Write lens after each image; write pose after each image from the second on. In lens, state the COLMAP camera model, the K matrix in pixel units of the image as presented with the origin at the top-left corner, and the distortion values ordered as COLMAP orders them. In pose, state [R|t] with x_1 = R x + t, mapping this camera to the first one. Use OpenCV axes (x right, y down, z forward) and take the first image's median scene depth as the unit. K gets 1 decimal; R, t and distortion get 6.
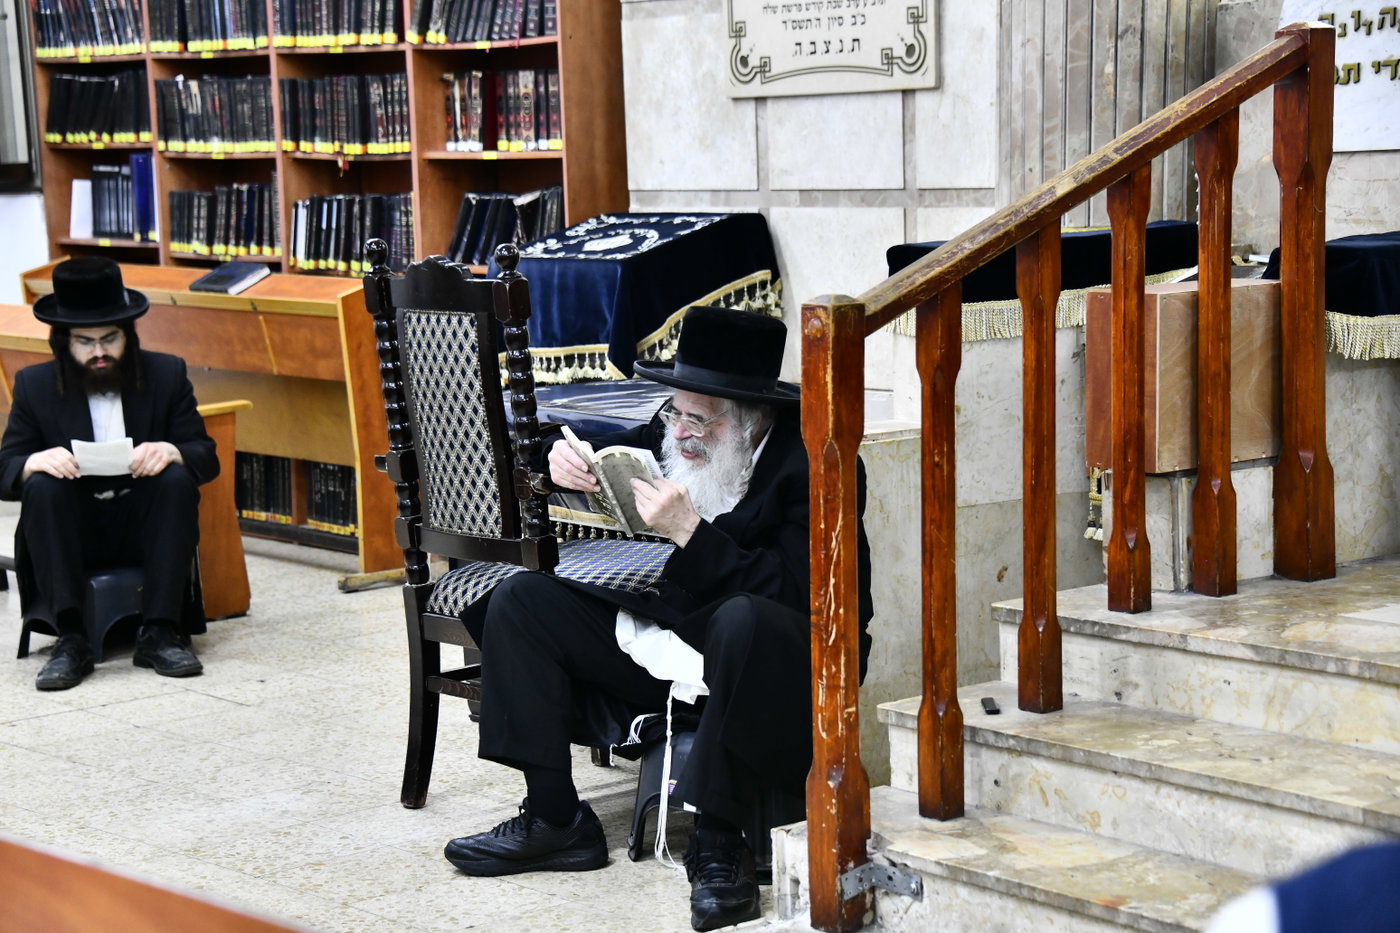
lens RADIAL K [[2909.0, 0, 700.0], [0, 2909.0, 466.5], [0, 0, 1]] dist [0.576605, 0.522429]
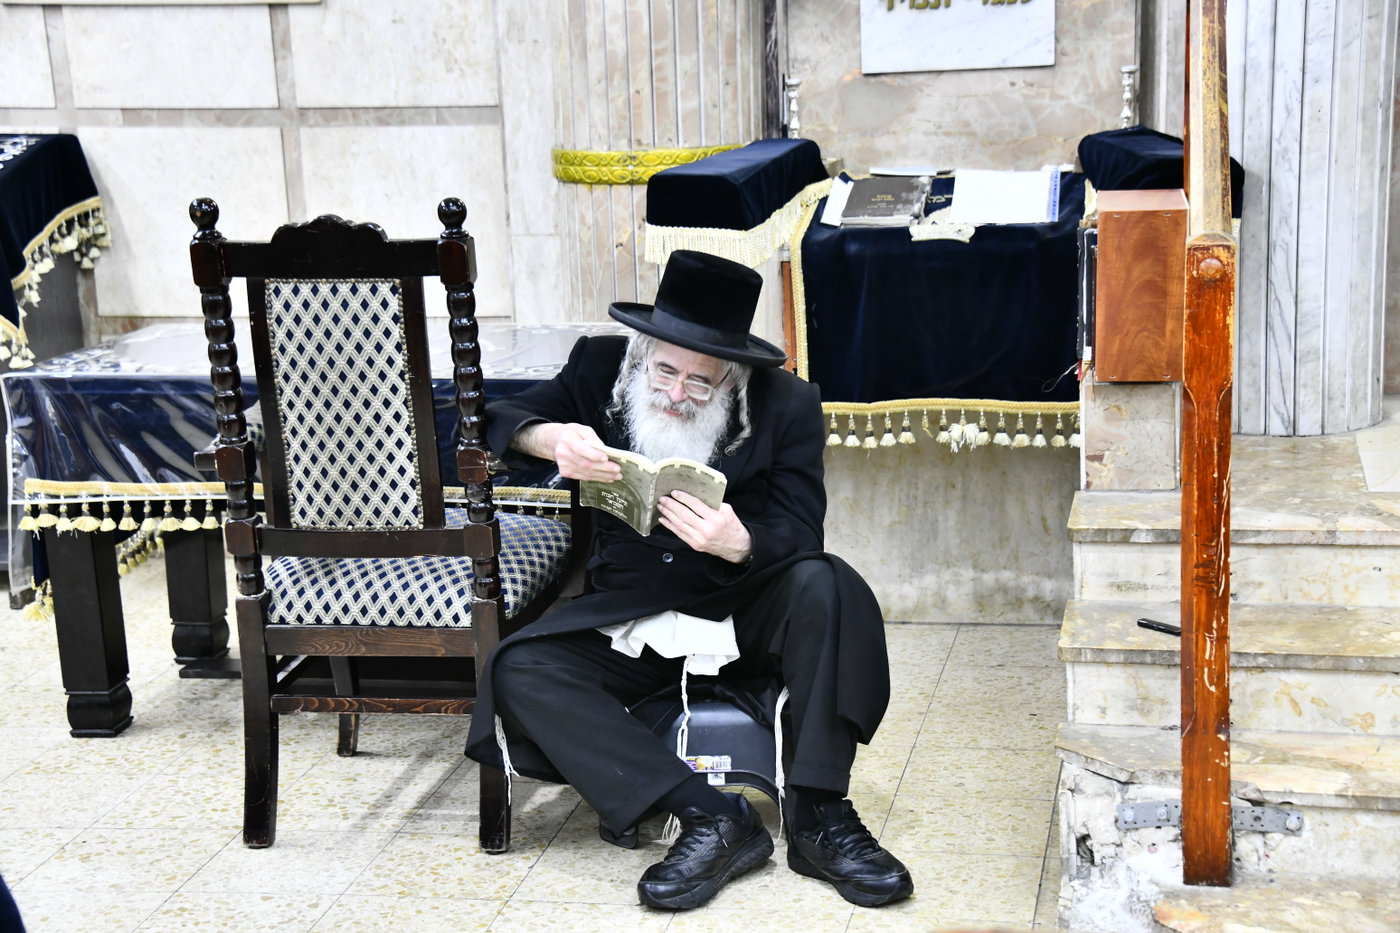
lens RADIAL K [[2443.7, 0, 700.9], [0, 2443.7, 460.7], [0, 0, 1]] dist [0.411666, 0.152696]
pose [[0.781923, -0.126009, 0.610506, -0.451522], [0.087733, 0.991854, 0.092353, -0.057141], [-0.617170, -0.018651, 0.786609, 0.353927]]
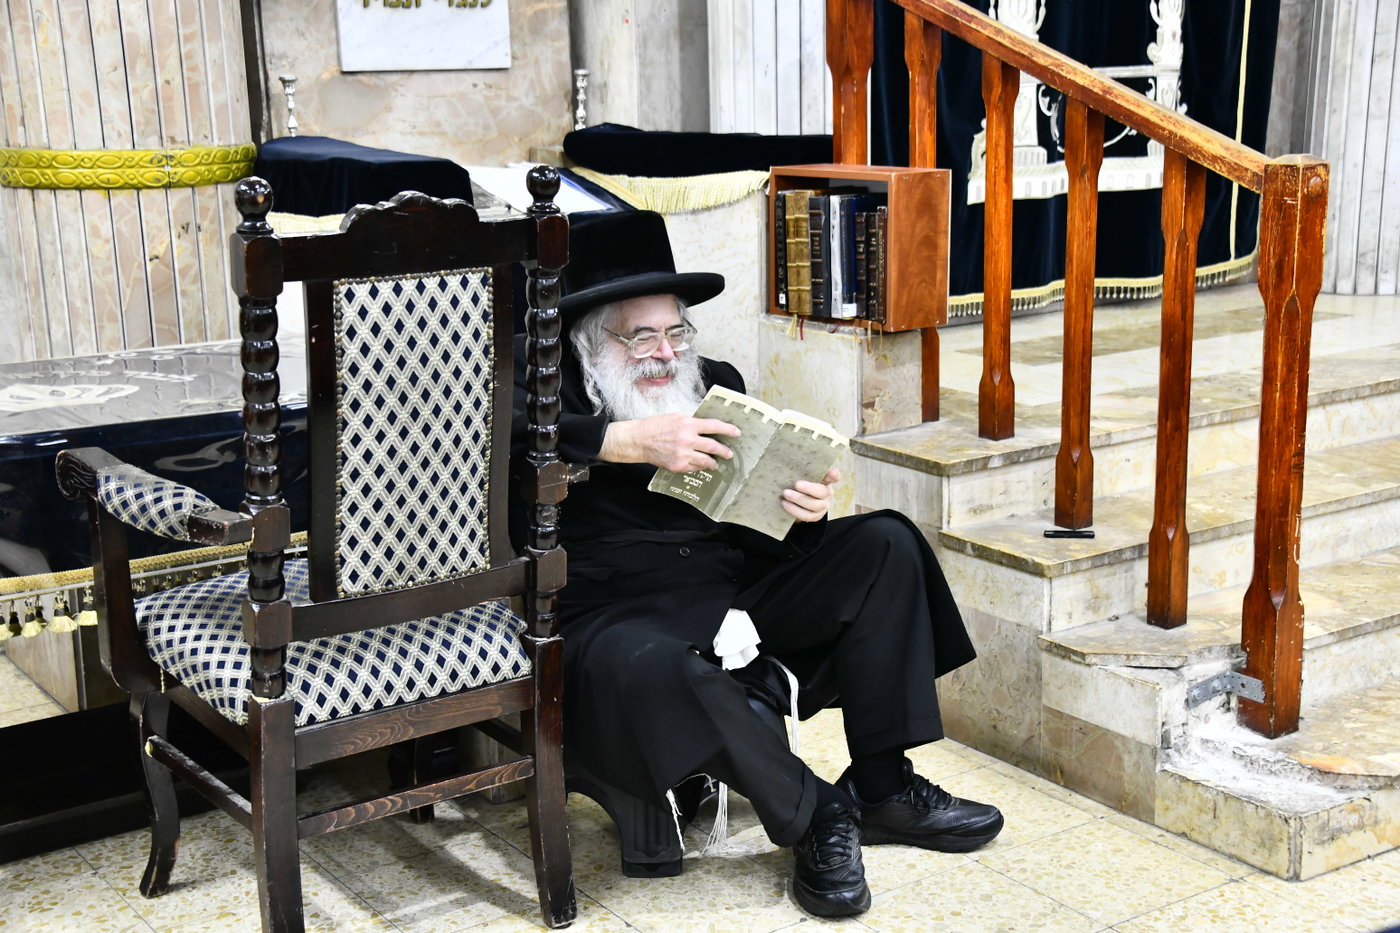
lens RADIAL K [[1888.6, 0, 700.0], [0, 1888.6, 466.5], [0, 0, 1]] dist [0.199132, 0.069131]
pose [[0.089365, -0.193912, 0.976940, -0.523476], [0.132354, 0.974478, 0.181316, -0.080236], [-0.987166, 0.113098, 0.112749, 0.878954]]
